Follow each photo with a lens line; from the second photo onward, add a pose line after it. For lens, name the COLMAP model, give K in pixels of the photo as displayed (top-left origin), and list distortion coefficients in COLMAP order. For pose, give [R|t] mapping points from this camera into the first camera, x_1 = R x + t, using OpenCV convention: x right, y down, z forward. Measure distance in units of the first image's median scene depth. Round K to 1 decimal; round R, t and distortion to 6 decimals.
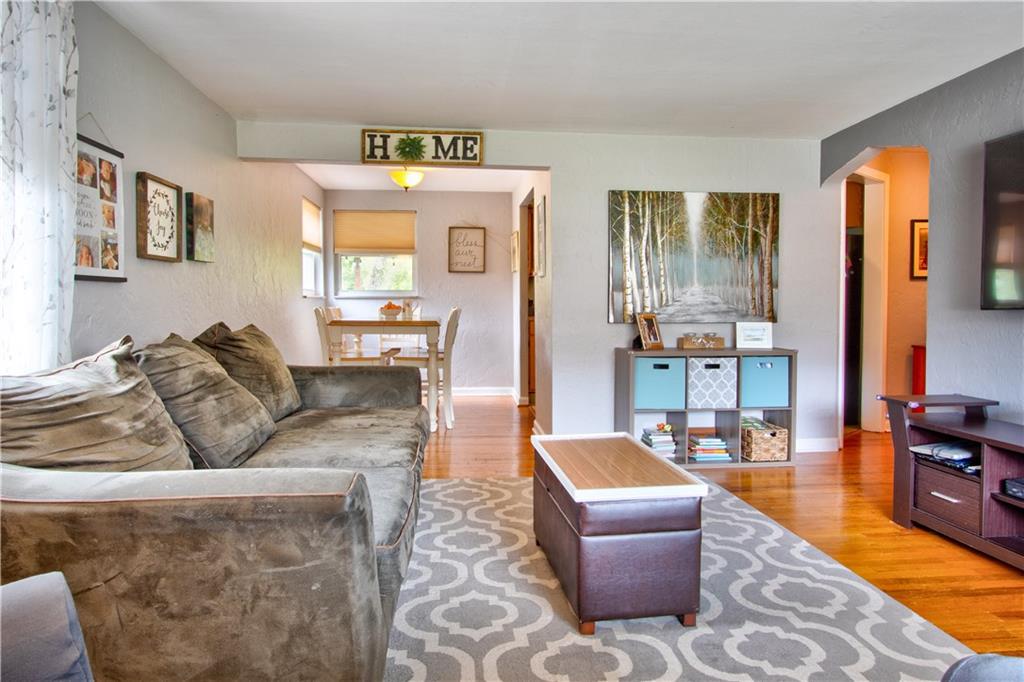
lens RADIAL K [[625.6, 0, 513.0], [0, 625.6, 327.1], [0, 0, 1]] dist [-0.016401, 0.001123]
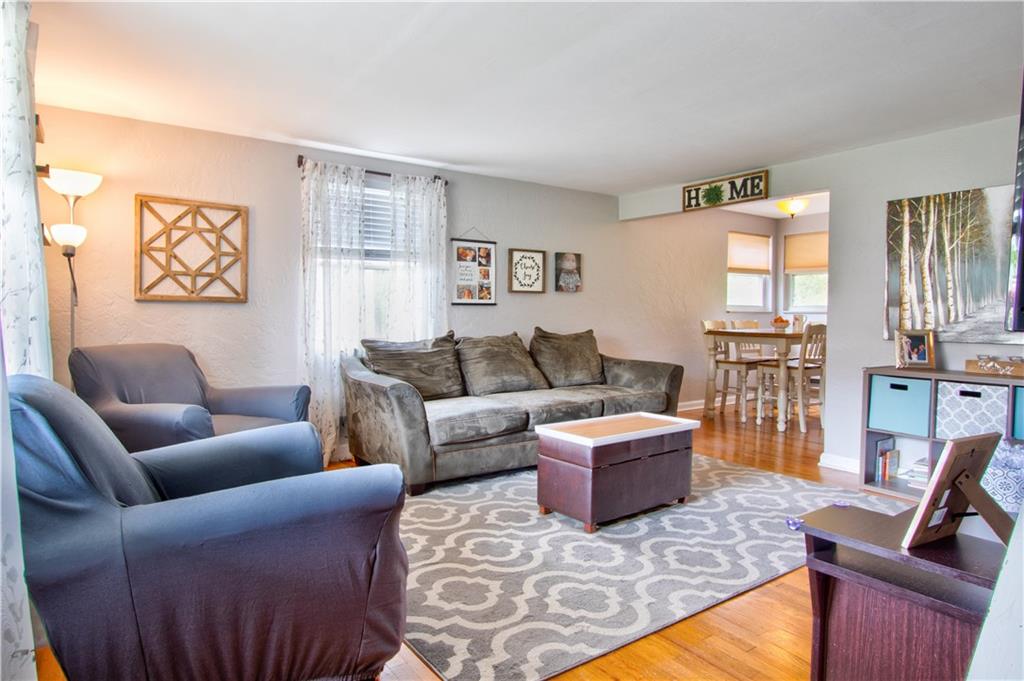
lens RADIAL K [[590.1, 0, 511.5], [0, 590.1, 336.6], [0, 0, 1]] dist [-0.004612, -0.001049]
pose [[0.502601, 0.035016, -0.863809, 0.649544], [-0.039906, 0.999054, 0.017279, -0.003897], [0.863597, 0.025787, 0.503523, 0.051550]]
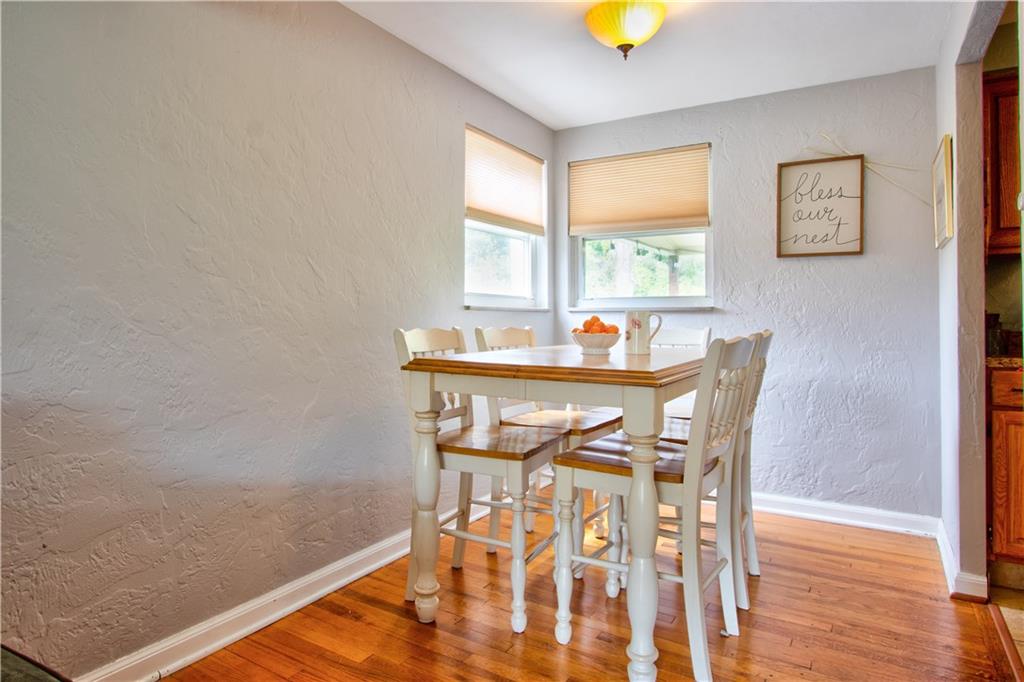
lens RADIAL K [[610.0, 0, 510.2], [0, 610.0, 316.4], [0, 0, 1]] dist [-0.015295, 0.001299]
pose [[0.813517, -0.002006, -0.581537, 0.004777], [-0.024920, 0.998955, -0.038307, -0.030249], [0.581006, 0.045655, 0.812617, 0.825544]]
